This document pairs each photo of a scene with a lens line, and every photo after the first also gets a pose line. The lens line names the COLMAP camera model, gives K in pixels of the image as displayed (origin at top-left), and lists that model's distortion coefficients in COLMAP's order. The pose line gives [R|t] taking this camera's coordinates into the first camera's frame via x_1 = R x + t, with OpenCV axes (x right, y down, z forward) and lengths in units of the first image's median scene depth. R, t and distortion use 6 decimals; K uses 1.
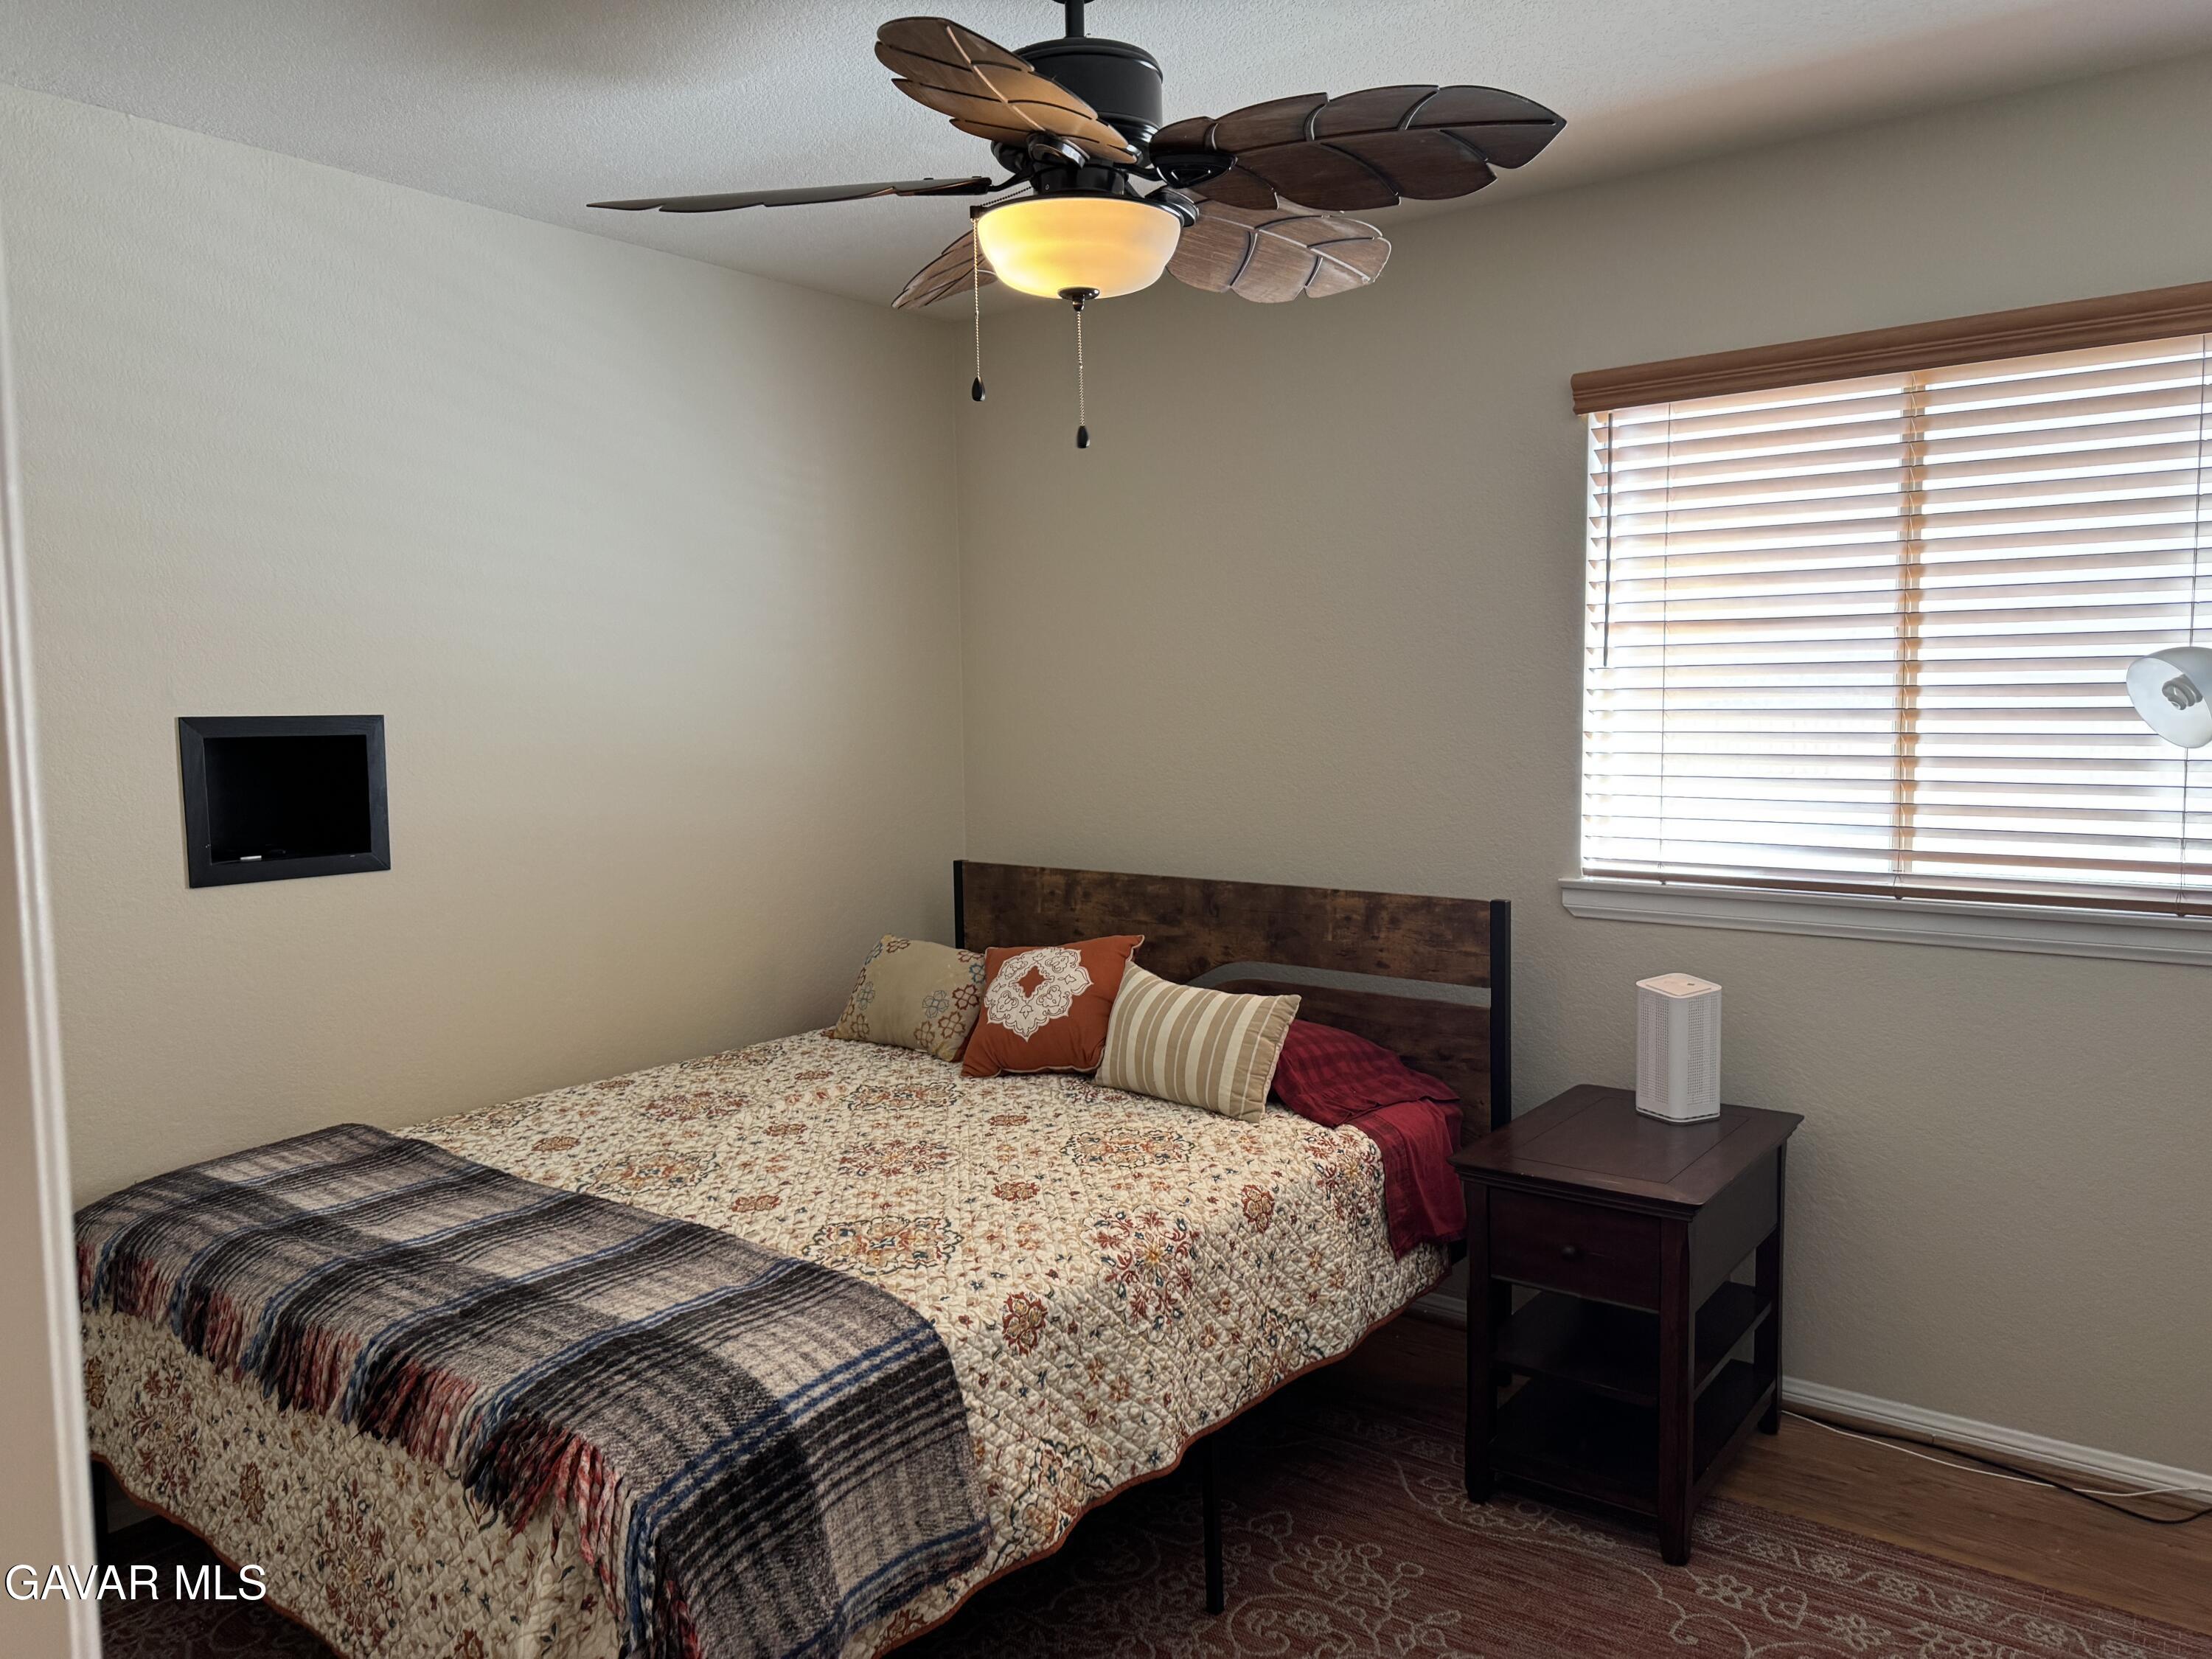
lens RADIAL K [[1565.6, 0, 1106.0], [0, 1565.6, 829.5], [0, 0, 1]] dist [0.070082, -0.083794]
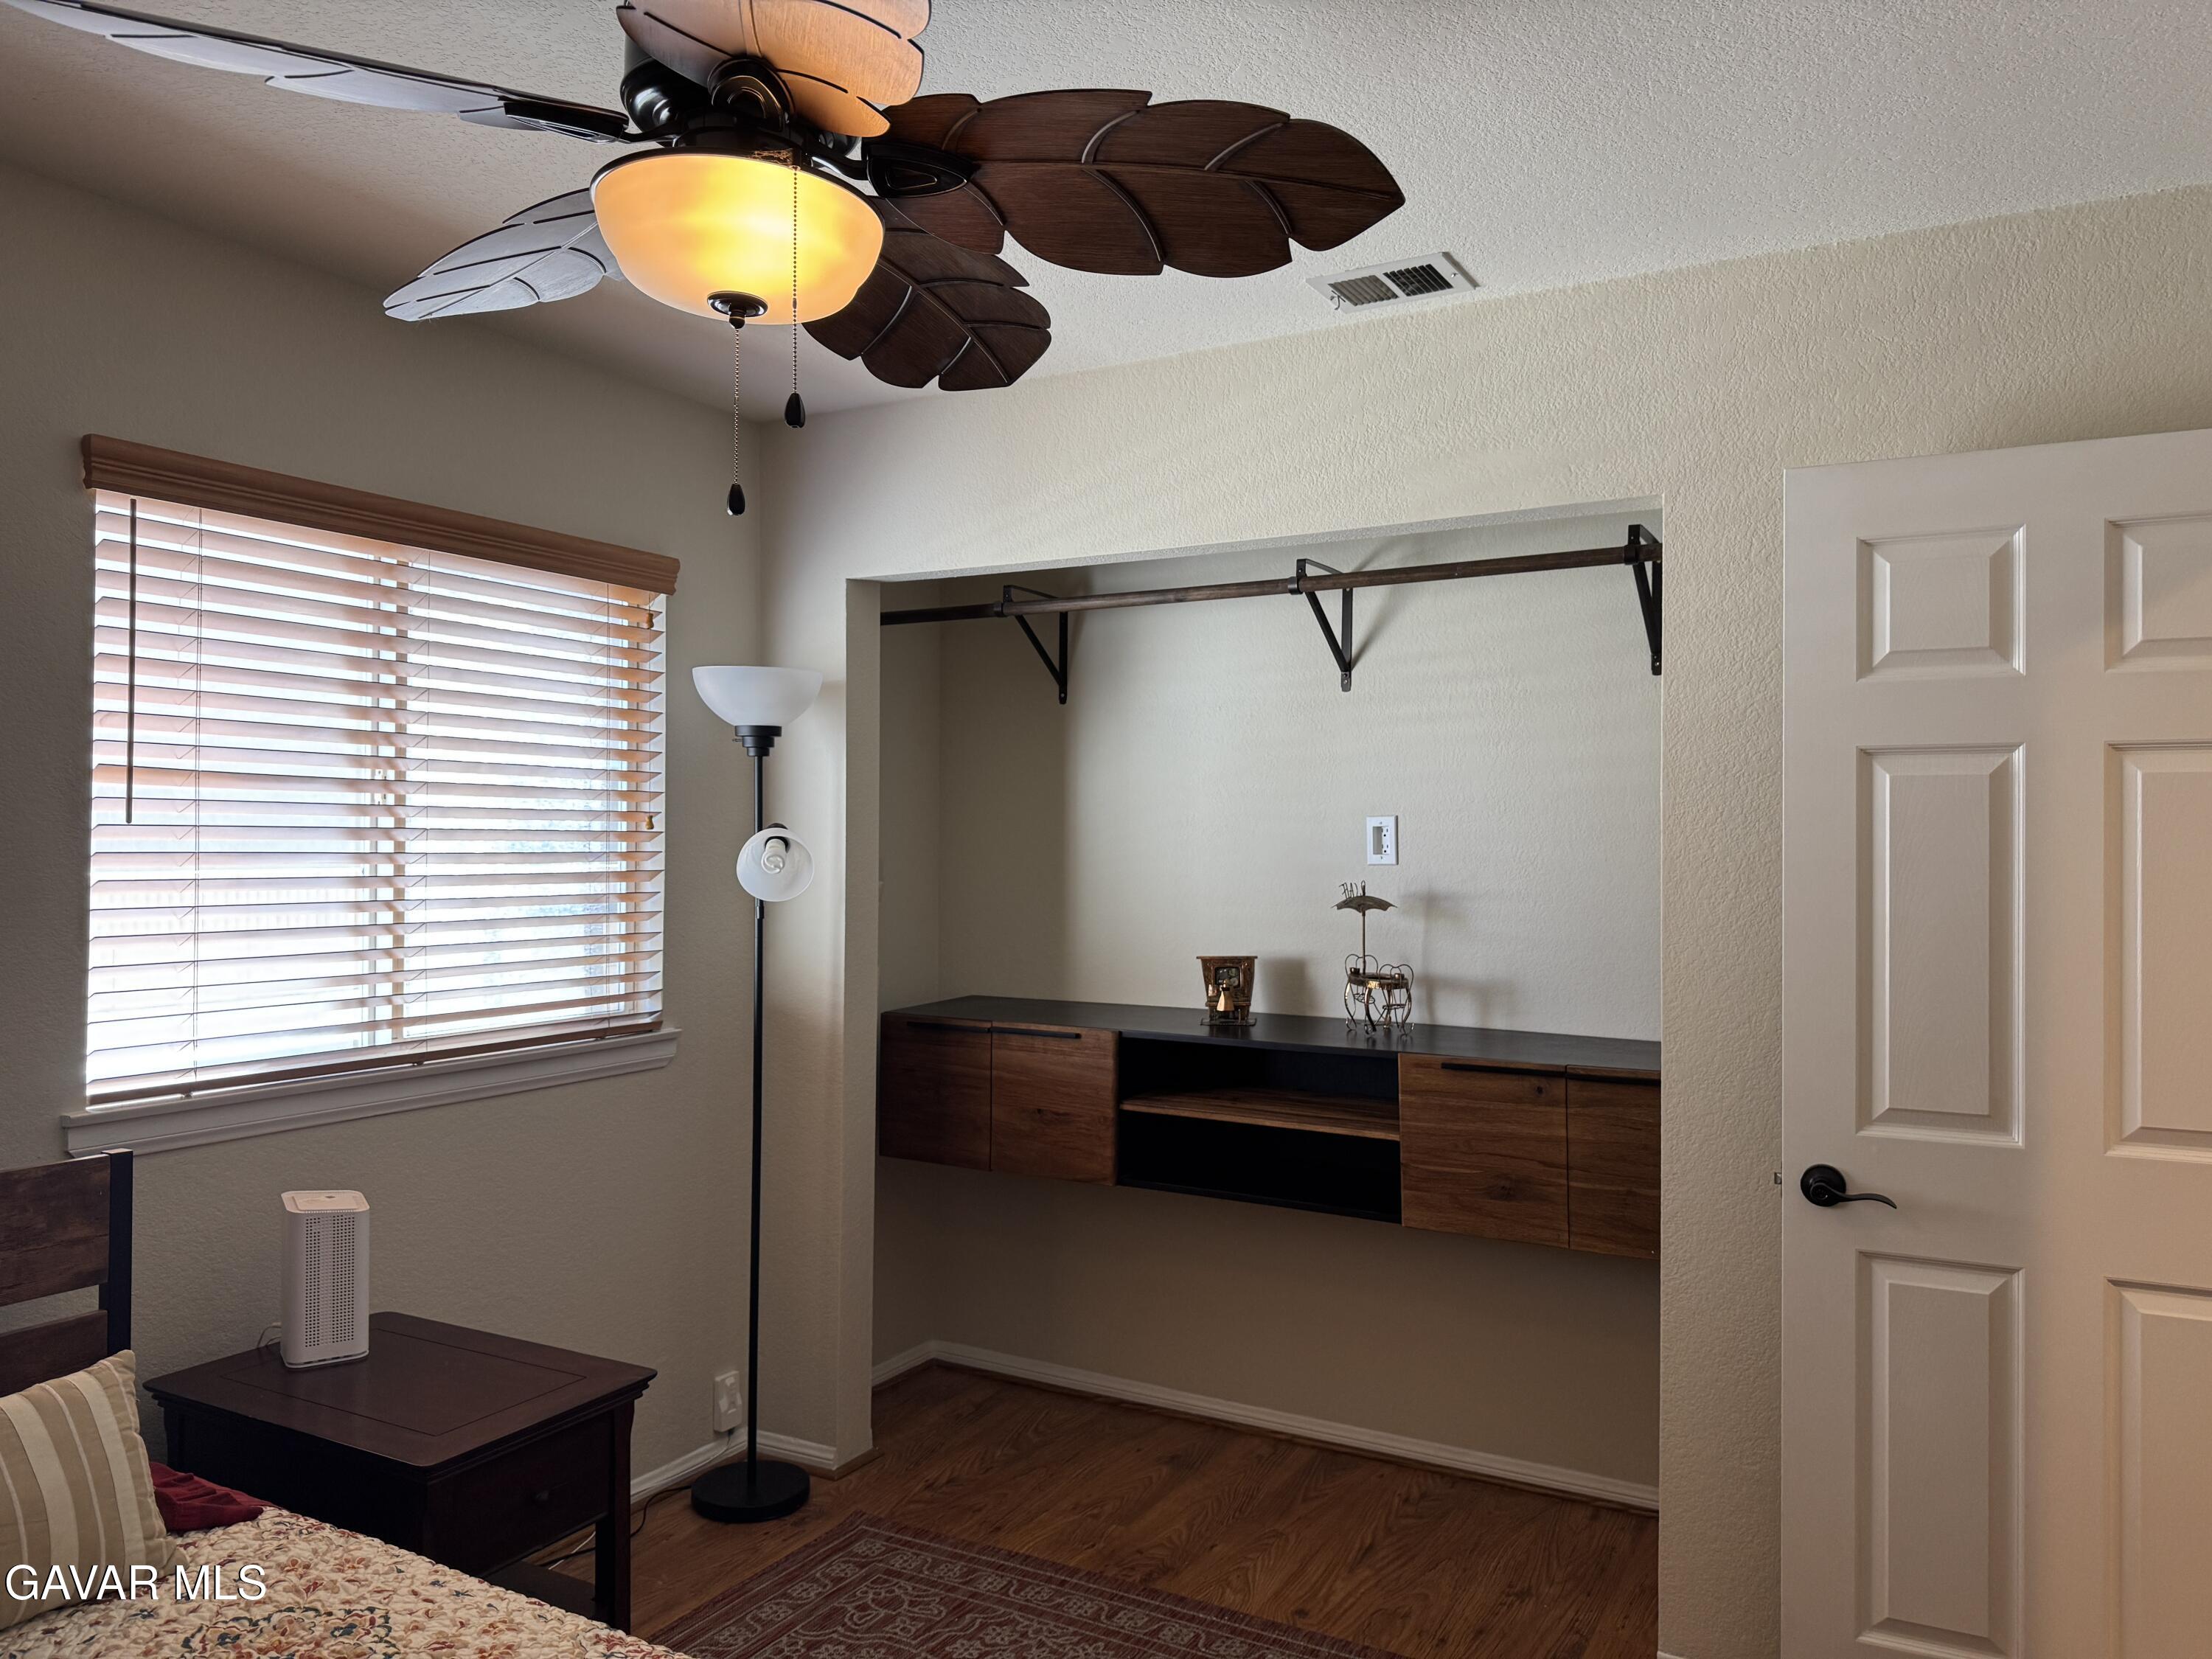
lens RADIAL K [[1565.6, 0, 1106.0], [0, 1565.6, 829.5], [0, 0, 1]] dist [0.070082, -0.083794]
pose [[-0.127309, 0.019111, 0.991679, -0.508446], [0.079067, 0.996828, -0.009059, -0.056740], [-0.988707, 0.077255, -0.128416, 0.635542]]
